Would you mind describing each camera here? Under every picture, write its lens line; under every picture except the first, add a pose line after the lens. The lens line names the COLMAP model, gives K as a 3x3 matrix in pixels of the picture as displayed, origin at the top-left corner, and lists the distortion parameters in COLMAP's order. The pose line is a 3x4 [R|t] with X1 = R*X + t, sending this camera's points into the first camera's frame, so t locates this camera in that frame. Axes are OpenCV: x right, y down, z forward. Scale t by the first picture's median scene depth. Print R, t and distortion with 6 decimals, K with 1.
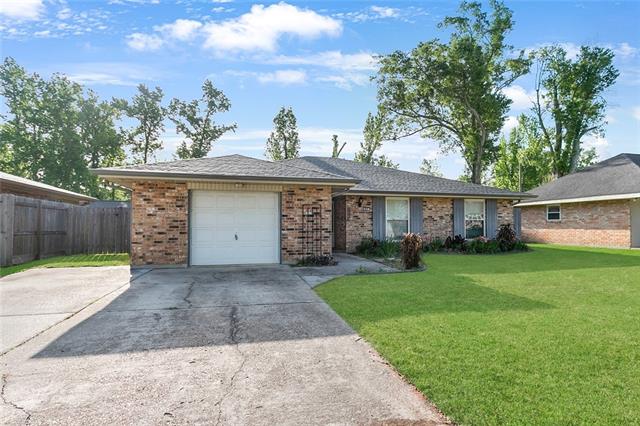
lens RADIAL K [[364.0, 0, 320.3], [0, 364.0, 226.5], [0, 0, 1]] dist [0.002382, 0.000244]
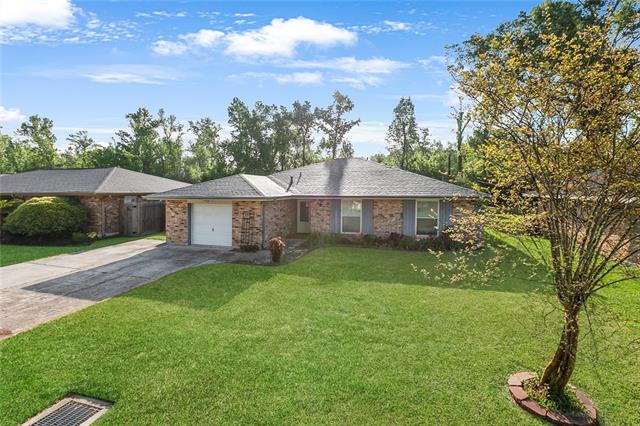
lens RADIAL K [[292.3, 0, 317.6], [0, 292.3, 207.6], [0, 0, 1]] dist [0.000036, 0.000050]
pose [[0.838667, 0.035934, -0.543458, 0.487549], [0.003652, 0.997428, 0.071587, -0.089724], [0.544633, -0.062023, 0.836378, 0.054650]]
